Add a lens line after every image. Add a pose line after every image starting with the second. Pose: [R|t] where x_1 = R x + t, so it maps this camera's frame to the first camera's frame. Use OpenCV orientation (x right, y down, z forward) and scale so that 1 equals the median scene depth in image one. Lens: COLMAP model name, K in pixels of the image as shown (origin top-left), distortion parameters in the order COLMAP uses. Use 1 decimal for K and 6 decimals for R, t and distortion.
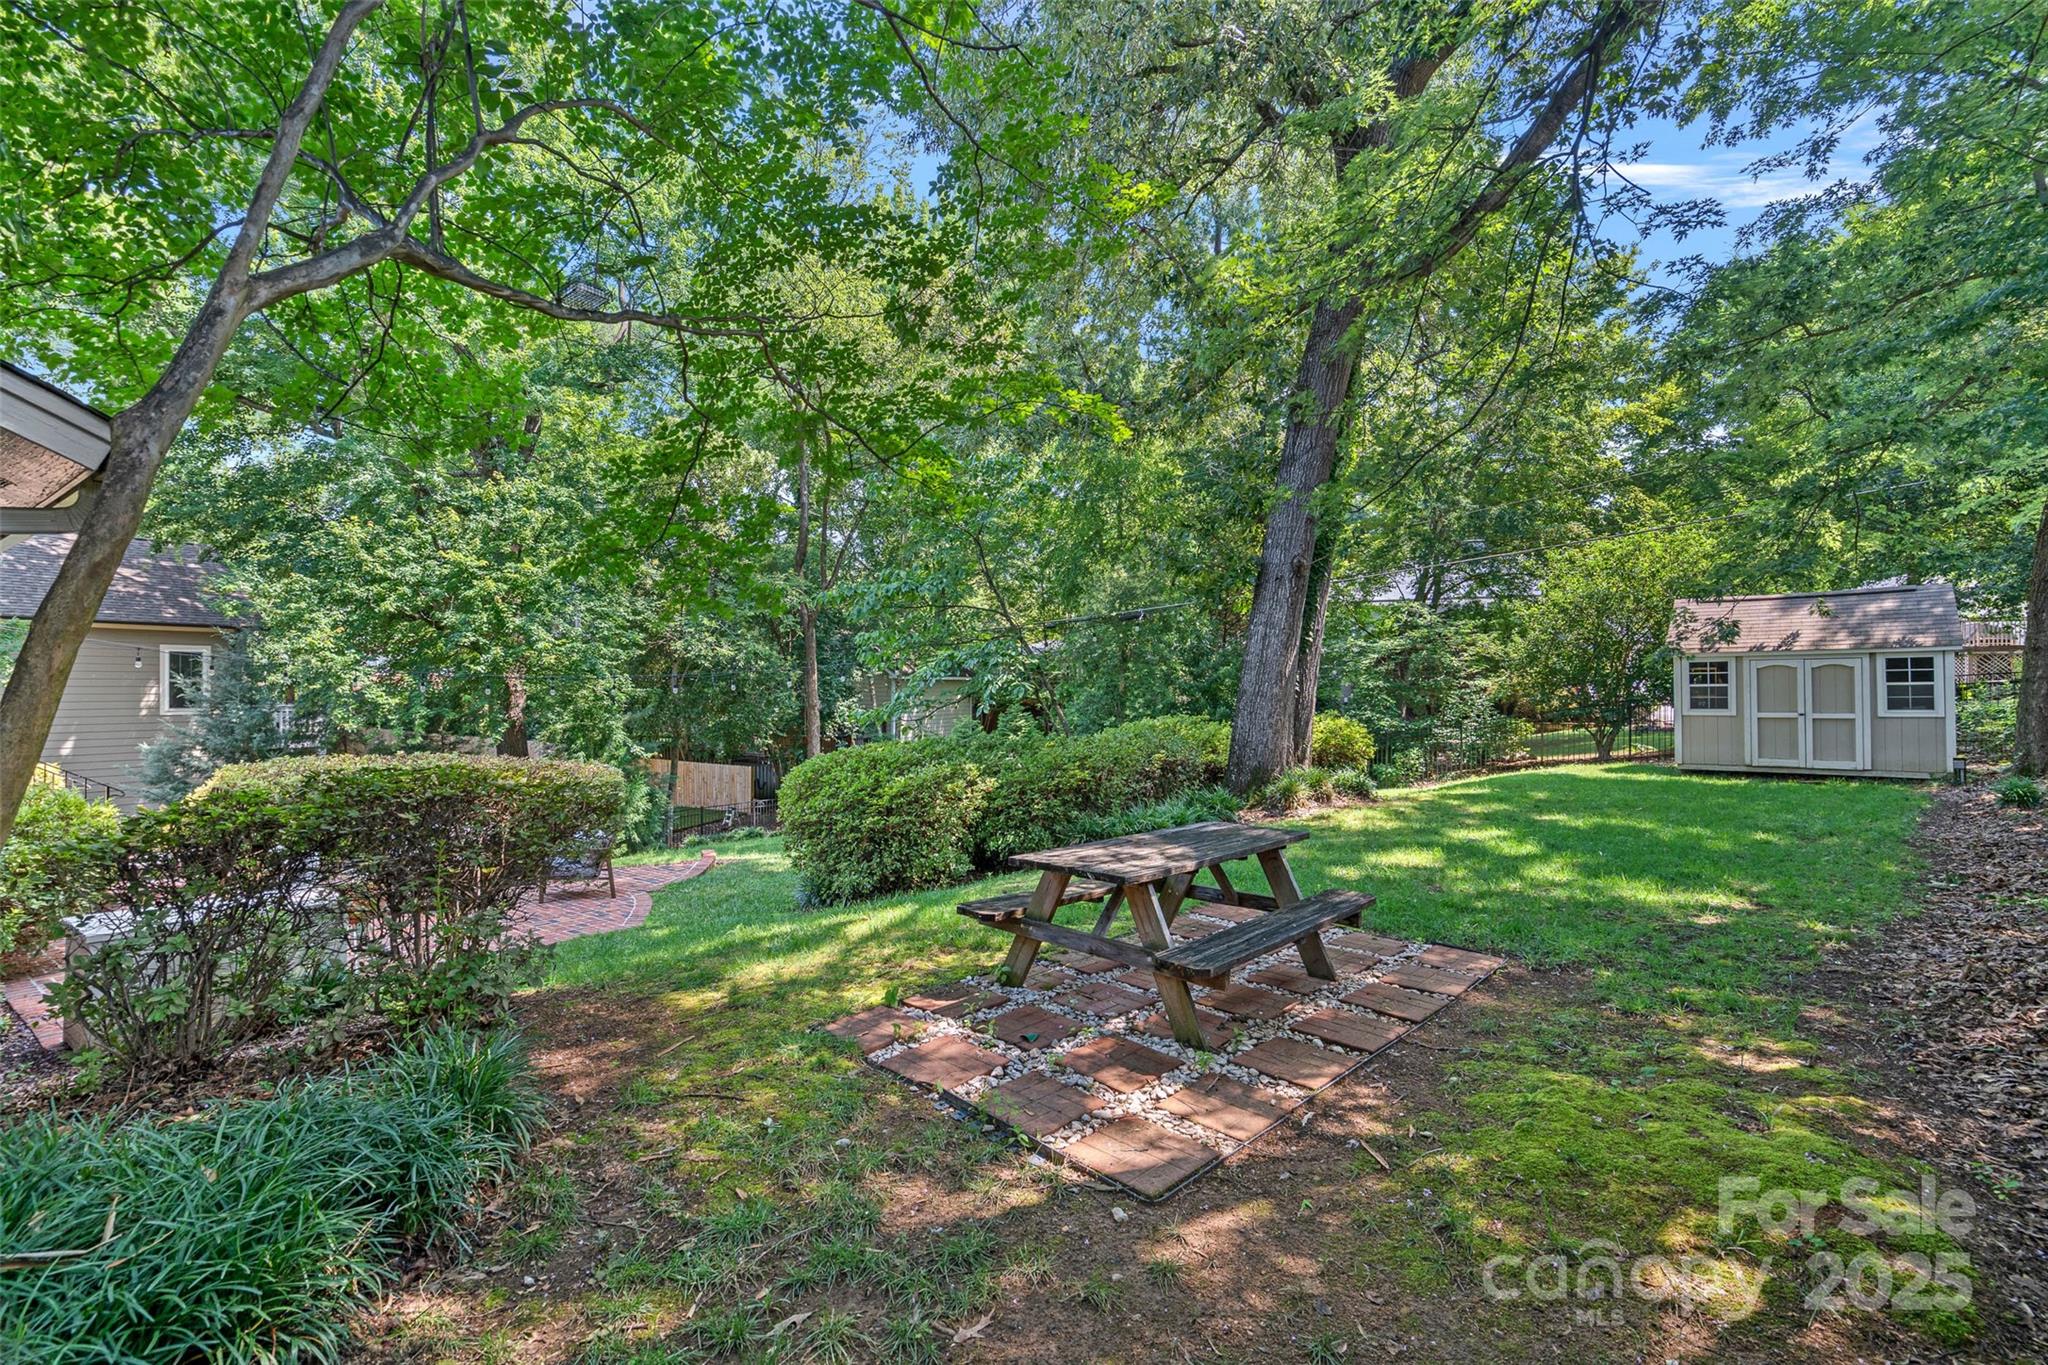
lens RADIAL K [[941.0, 0, 1007.9], [0, 941.0, 688.1], [0, 0, 1]] dist [0.000688, -0.001148]
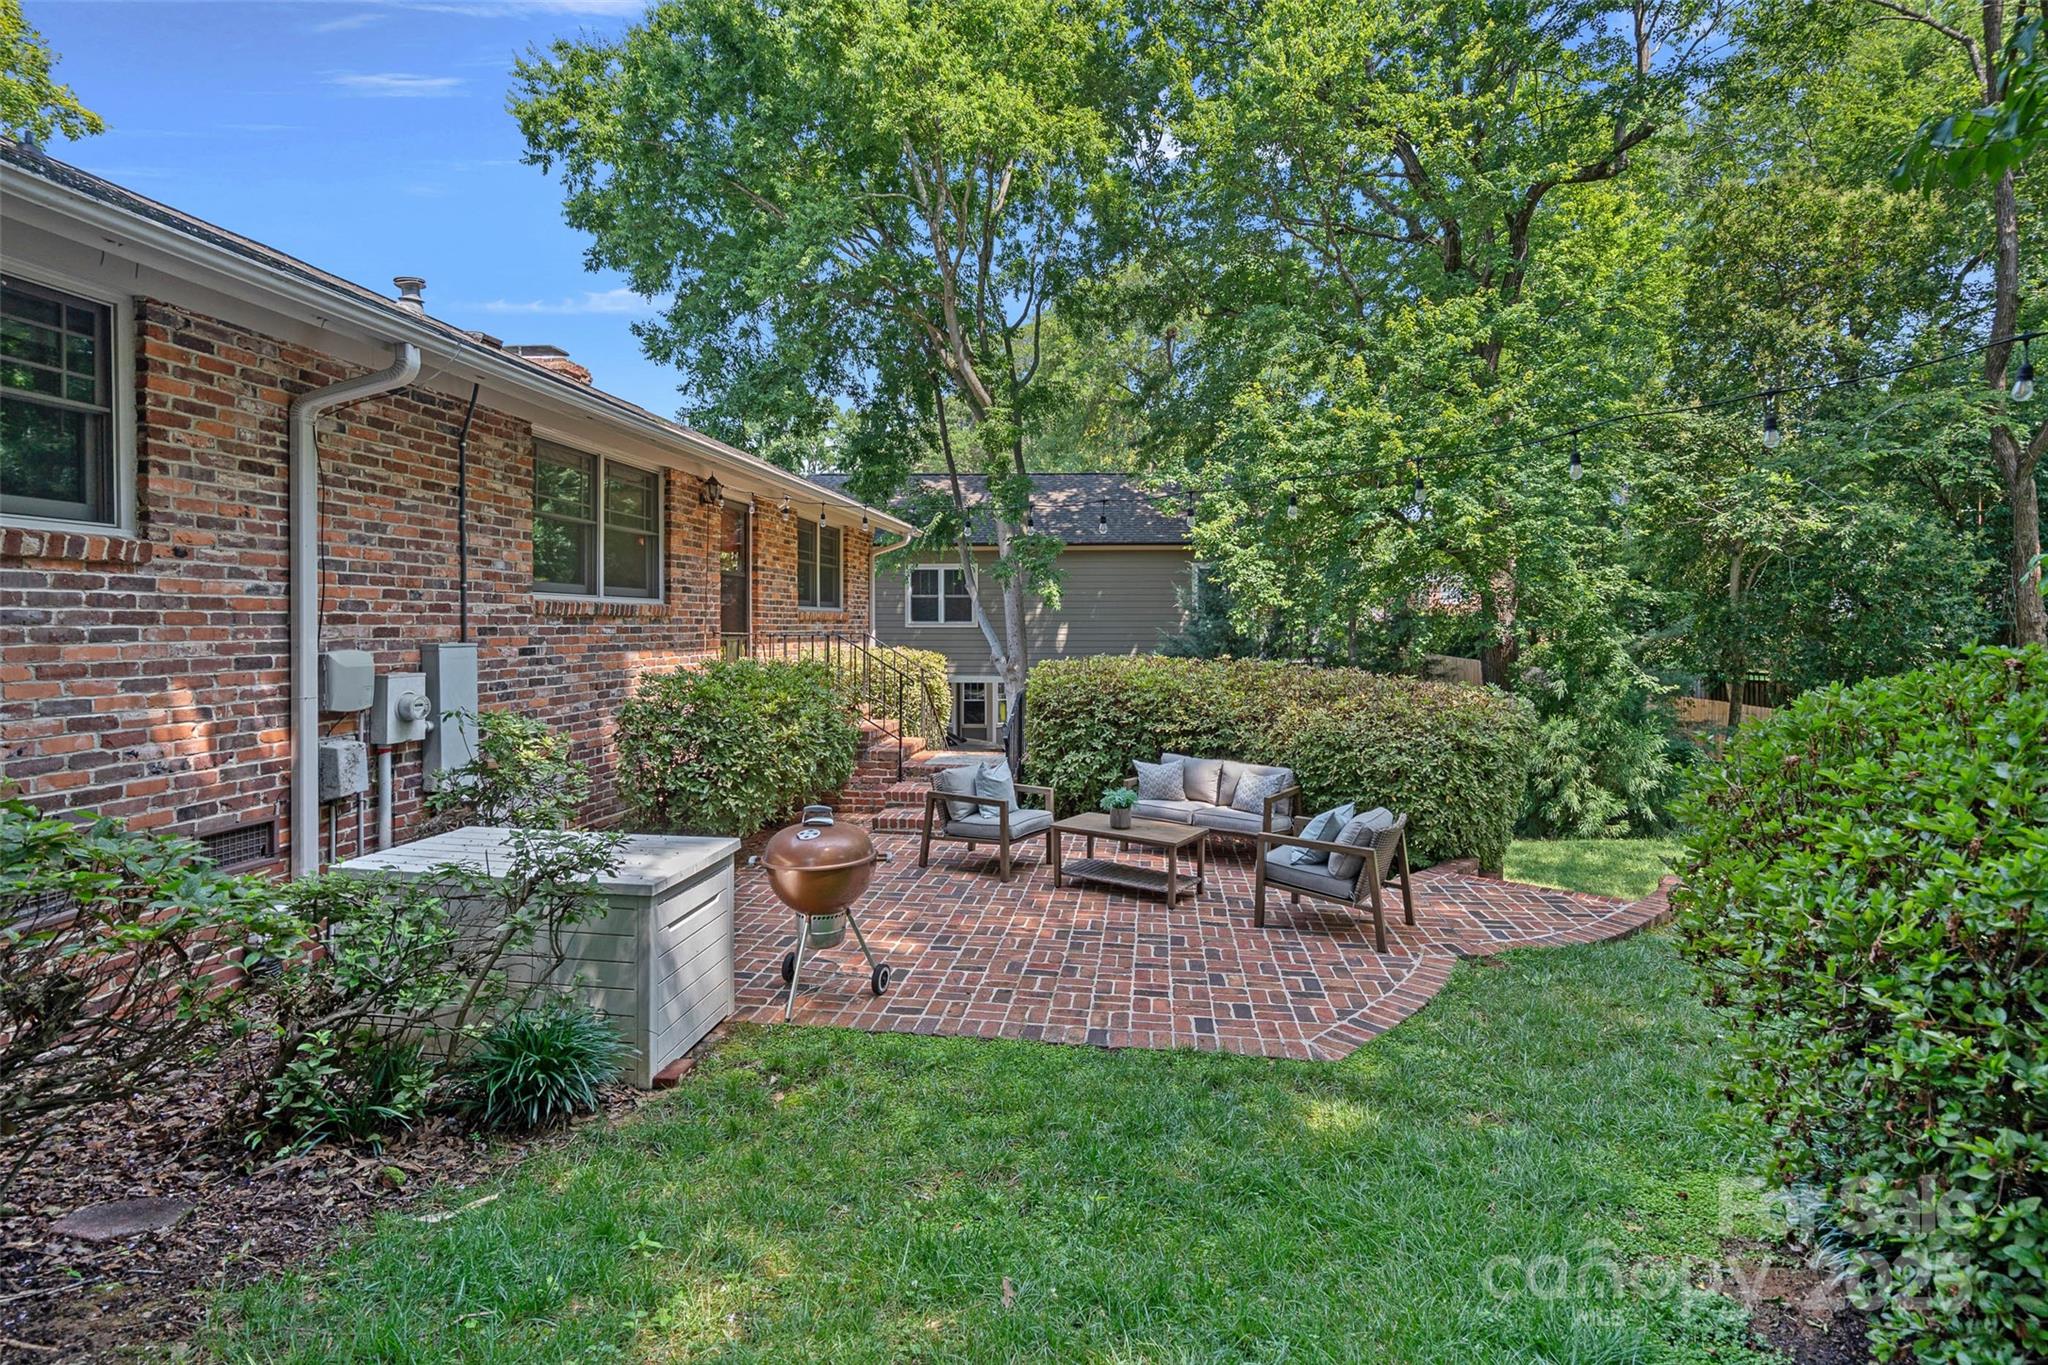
lens RADIAL K [[941.0, 0, 1045.5], [0, 941.0, 630.1], [0, 0, 1]] dist [0.000688, -0.001148]
pose [[0.516582, 0.009644, -0.856183, -0.043076], [-0.001144, 0.999943, 0.010574, 0.021595], [0.856237, -0.004483, 0.516564, 0.282798]]
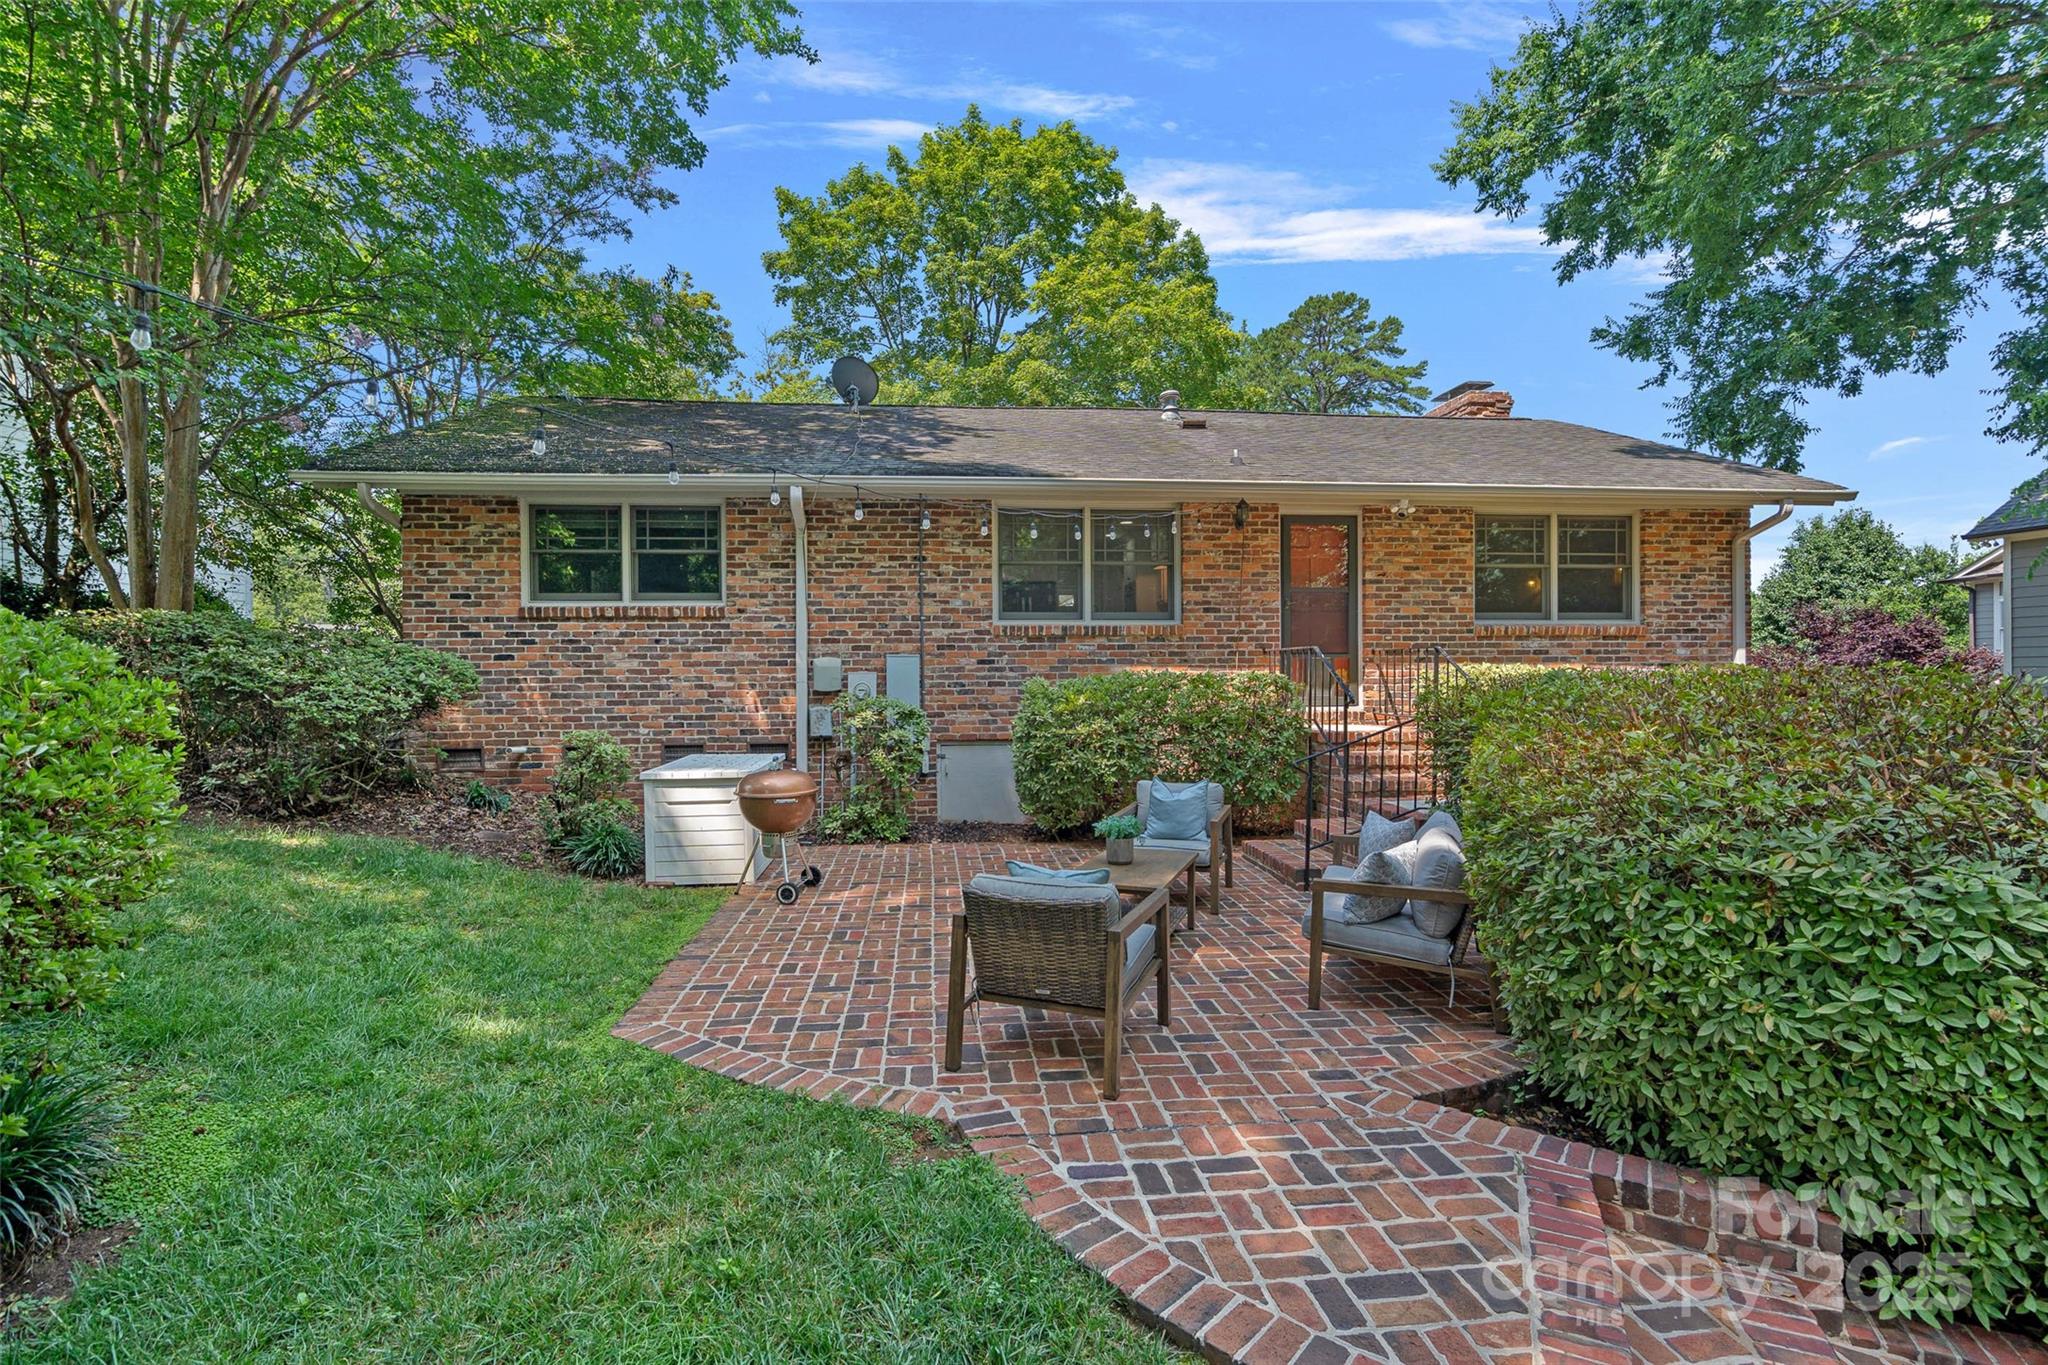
lens RADIAL K [[941.0, 0, 1016.7], [0, 941.0, 676.3], [0, 0, 1]] dist [0.000688, -0.001148]
pose [[-0.735470, 0.003297, -0.677550, -0.103255], [0.013433, 0.999863, -0.009715, 0.041371], [0.677424, -0.016247, -0.735413, 0.598707]]
